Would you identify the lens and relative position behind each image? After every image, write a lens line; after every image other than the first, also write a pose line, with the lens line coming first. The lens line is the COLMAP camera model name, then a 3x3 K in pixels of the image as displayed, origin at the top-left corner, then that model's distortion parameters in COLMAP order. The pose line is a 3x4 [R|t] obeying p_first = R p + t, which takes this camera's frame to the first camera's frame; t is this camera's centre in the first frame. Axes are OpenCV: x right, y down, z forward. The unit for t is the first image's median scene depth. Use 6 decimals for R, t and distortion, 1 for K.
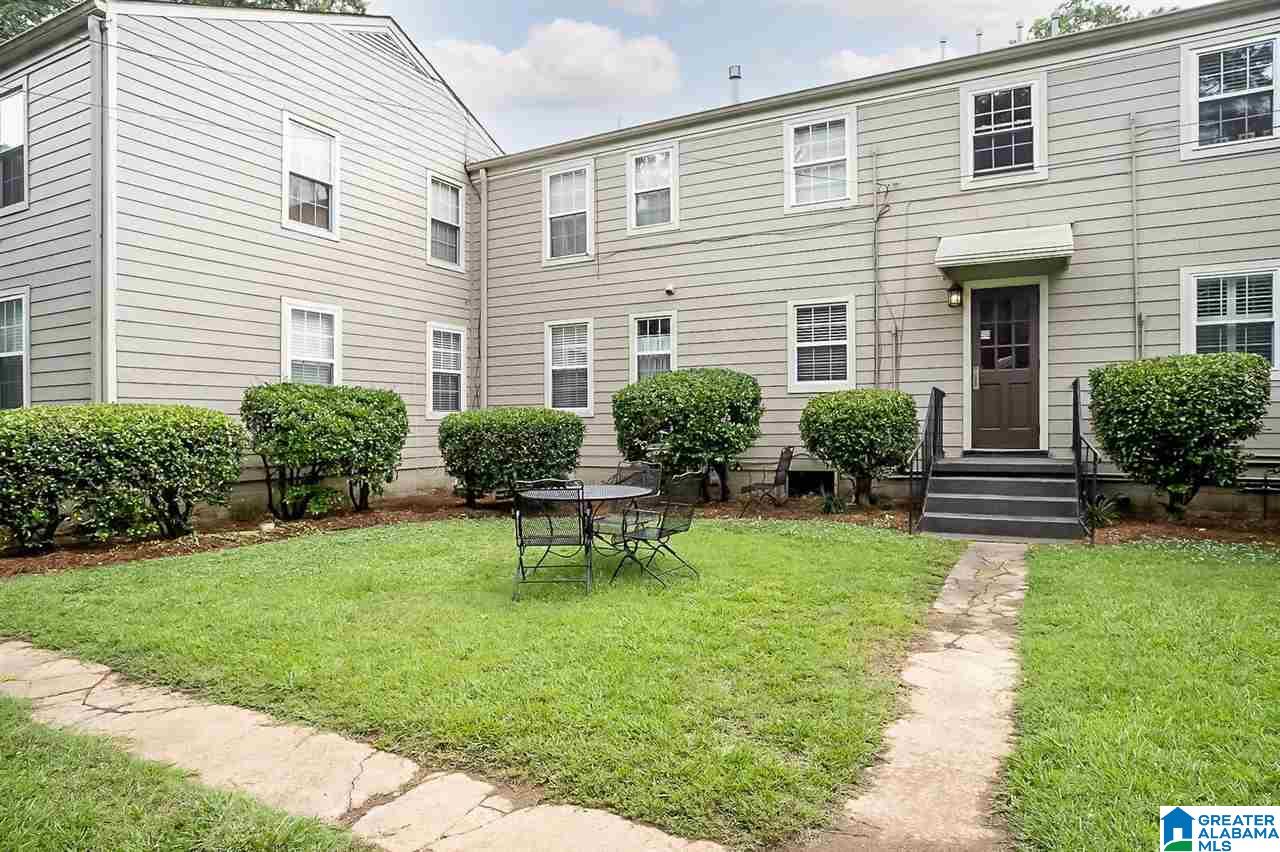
lens RADIAL K [[767.1, 0, 651.3], [0, 767.1, 425.9], [0, 0, 1]] dist [-0.042586, 0.014480]
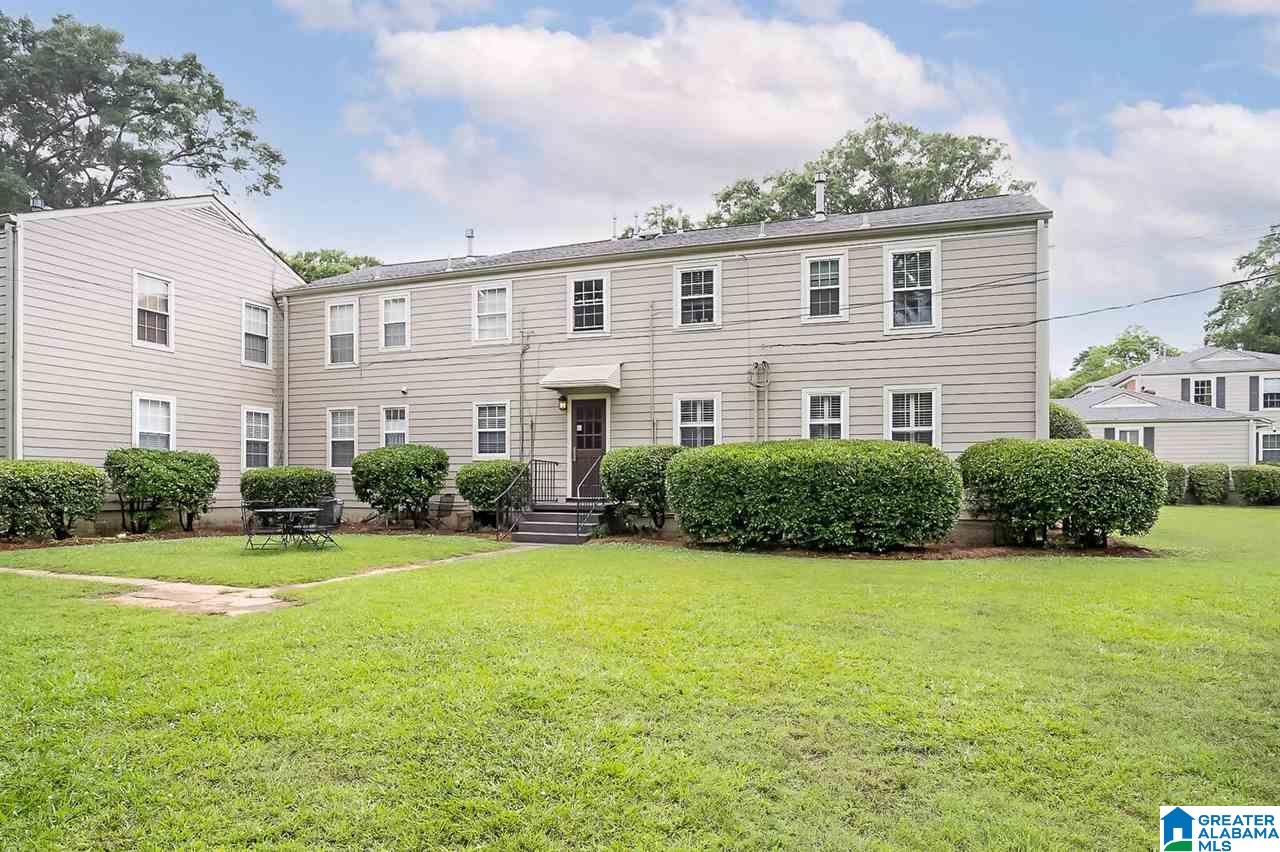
lens RADIAL K [[767.1, 0, 625.0], [0, 767.1, 509.9], [0, 0, 1]] dist [-0.042586, 0.014480]
pose [[0.994119, 0.014774, 0.107279, 0.340912], [-0.018057, 0.999396, 0.029697, 0.006132], [-0.106776, -0.031459, 0.993785, -0.626089]]
